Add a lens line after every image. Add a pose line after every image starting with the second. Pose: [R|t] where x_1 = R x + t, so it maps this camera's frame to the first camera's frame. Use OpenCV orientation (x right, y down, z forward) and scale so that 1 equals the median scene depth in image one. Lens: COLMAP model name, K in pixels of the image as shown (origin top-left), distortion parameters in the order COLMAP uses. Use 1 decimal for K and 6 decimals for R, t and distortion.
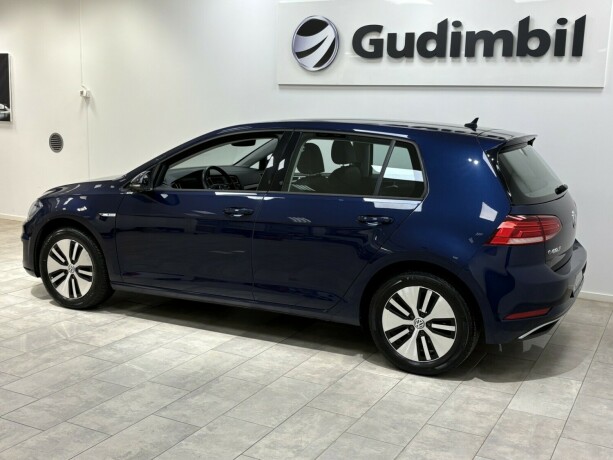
lens RADIAL K [[725.0, 0, 306.6], [0, 725.0, 227.4], [0, 0, 1]] dist [0.039441, 0.000000]
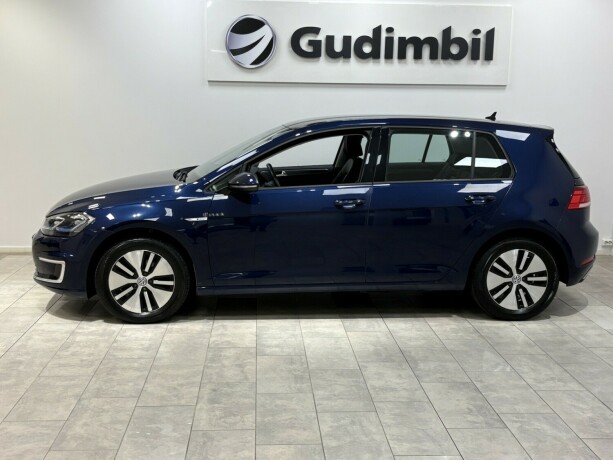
lens RADIAL K [[750.4, 0, 305.7], [0, 750.4, 233.1], [0, 0, 1]] dist [0.065147, 0.000000]
pose [[0.857510, -0.100526, 0.504550, -0.695477], [0.092711, 0.994863, 0.040649, -0.027803], [-0.506045, 0.011921, 0.862425, 0.060443]]
